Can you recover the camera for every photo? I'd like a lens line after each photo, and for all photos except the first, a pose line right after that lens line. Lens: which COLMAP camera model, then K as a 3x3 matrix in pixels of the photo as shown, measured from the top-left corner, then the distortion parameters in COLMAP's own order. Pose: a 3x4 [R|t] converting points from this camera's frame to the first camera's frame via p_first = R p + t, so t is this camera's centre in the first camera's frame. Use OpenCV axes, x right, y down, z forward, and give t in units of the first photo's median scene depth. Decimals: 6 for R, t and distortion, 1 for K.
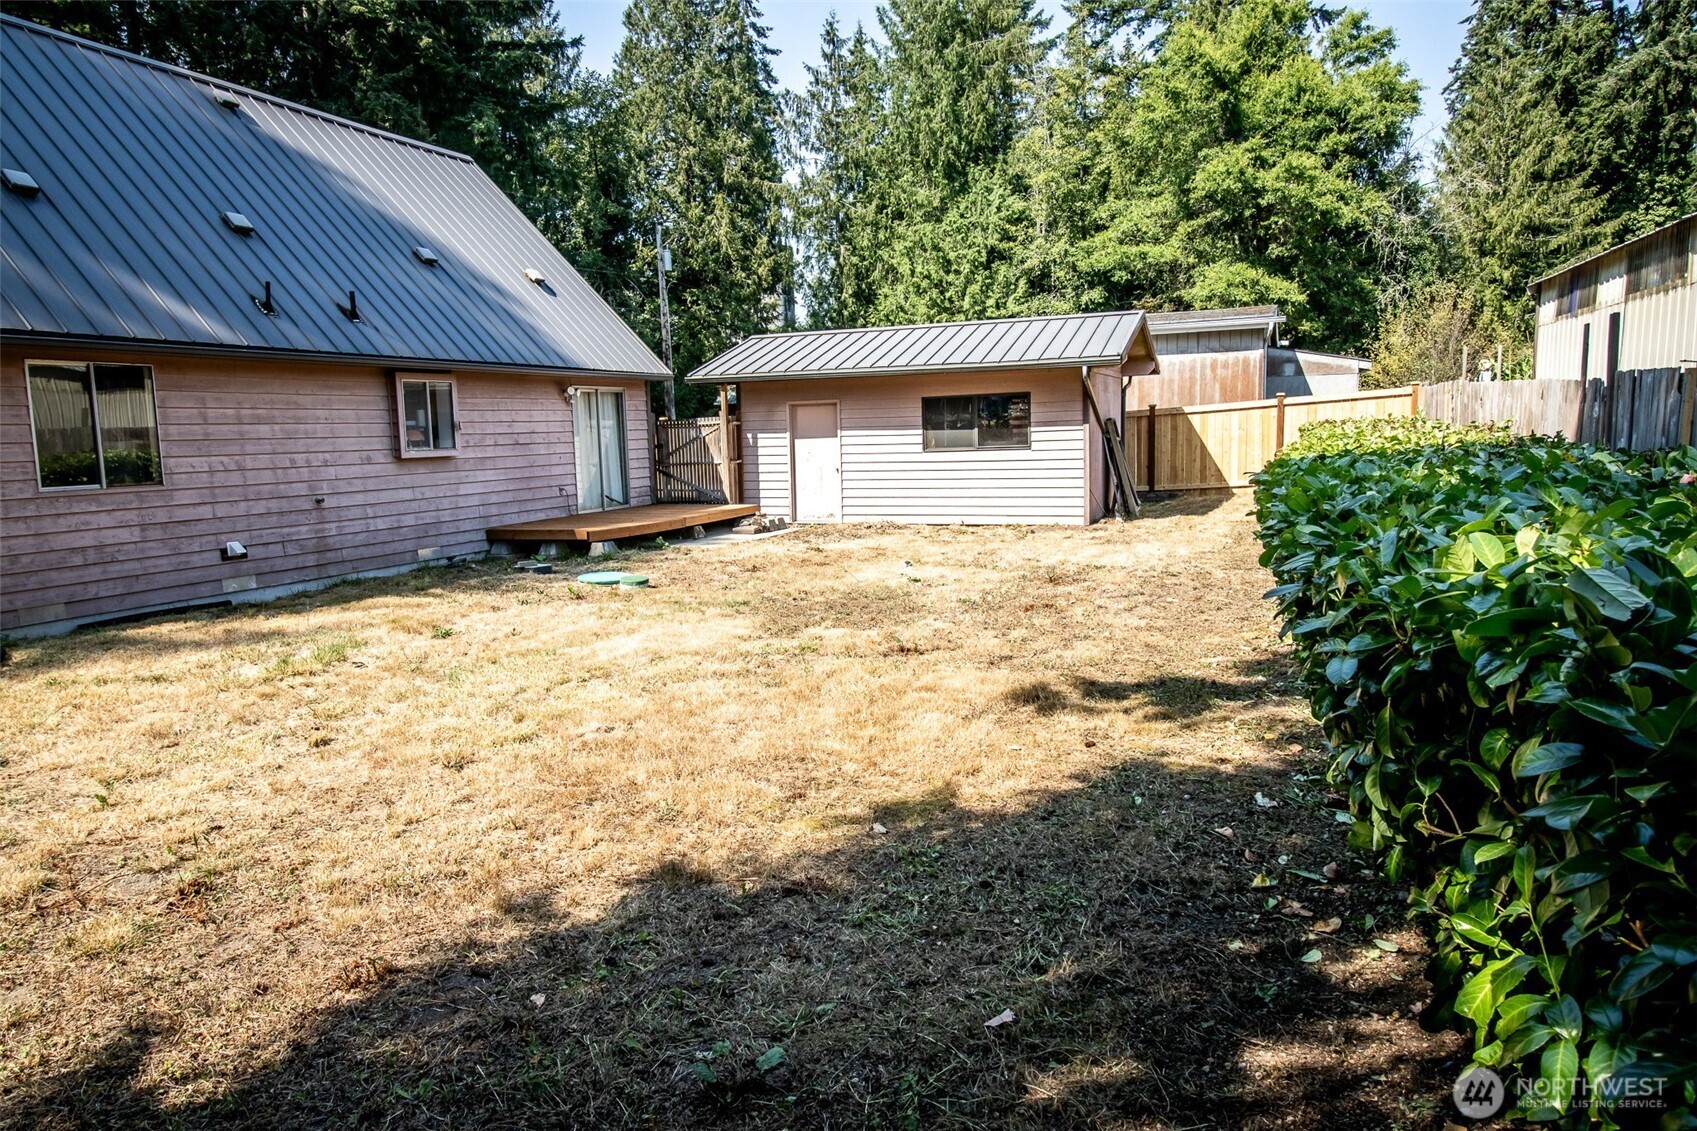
lens RADIAL K [[1113.3, 0, 848.7], [0, 1113.3, 566.2], [0, 0, 1]] dist [0.014314, -0.006802]
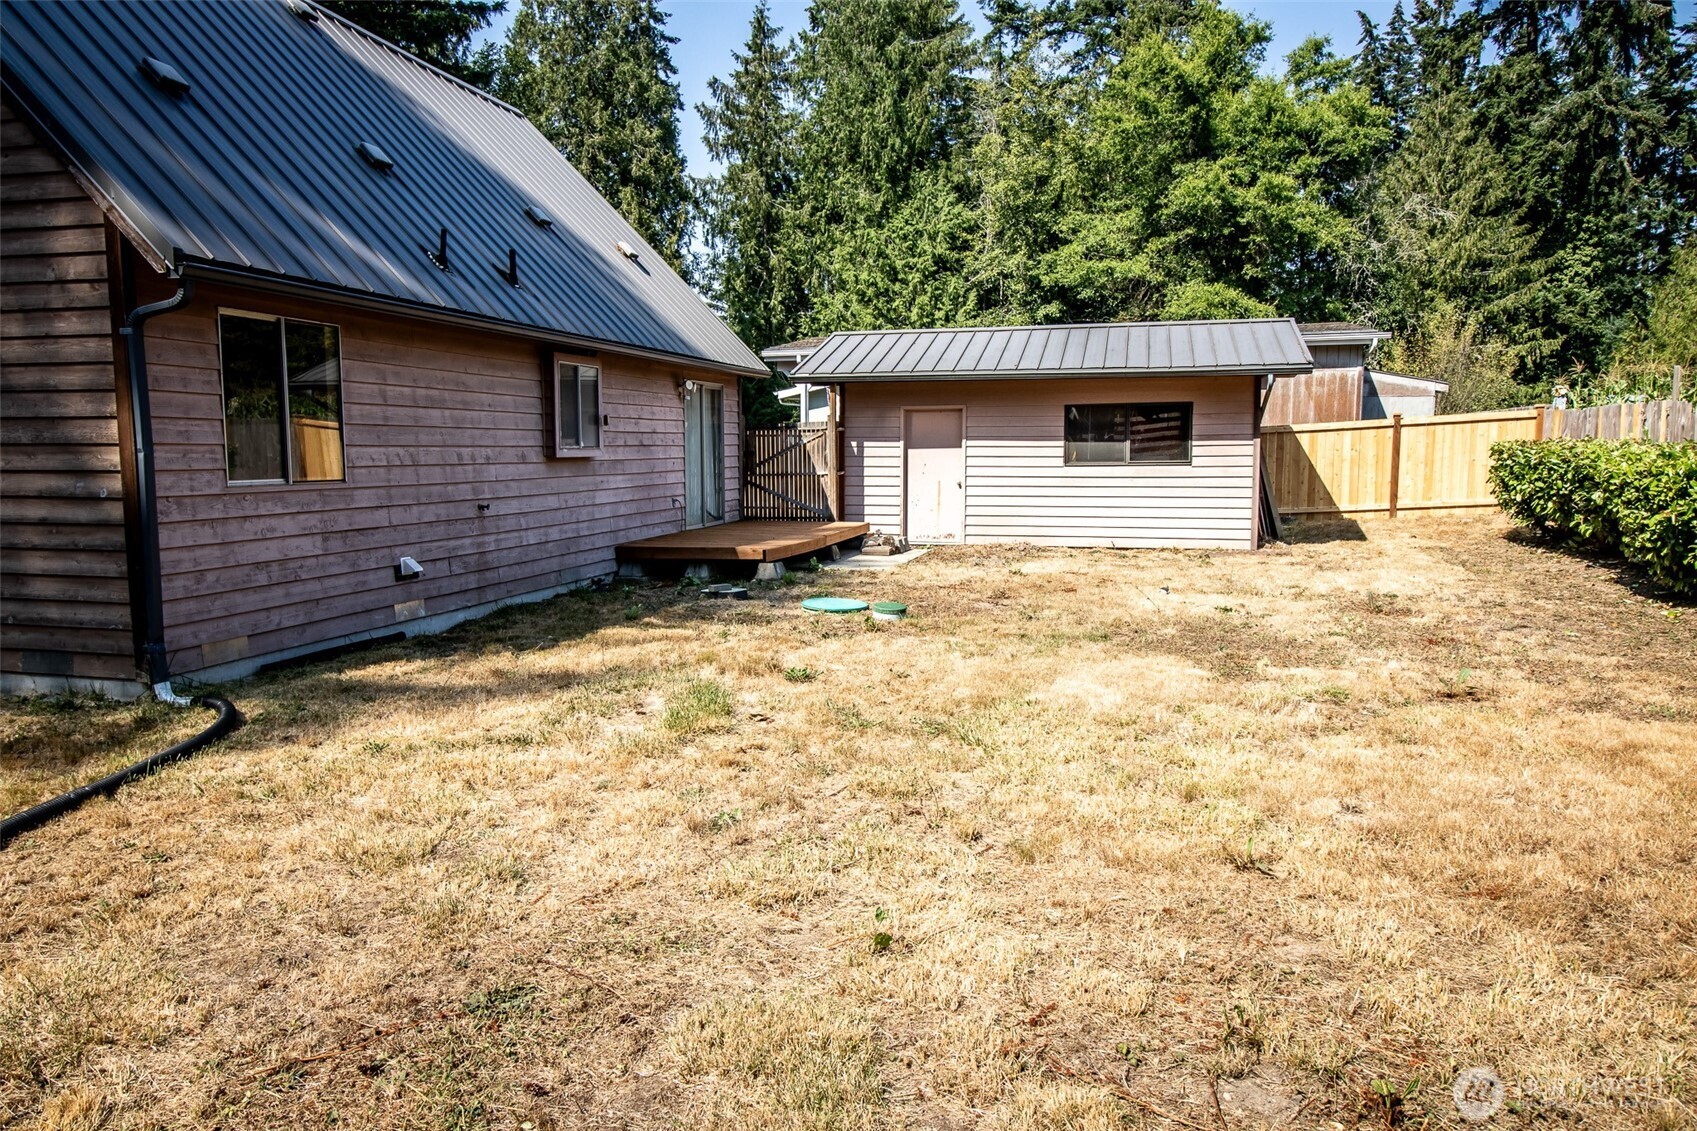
lens RADIAL K [[1172.8, 0, 848.6], [0, 1172.8, 567.5], [0, 0, 1]] dist [0.013542, 0.001369]
pose [[0.990435, 0.008959, 0.137691, -0.101088], [-0.005693, 0.999693, -0.024100, 0.000998], [-0.137864, 0.023086, 0.990182, 0.040969]]
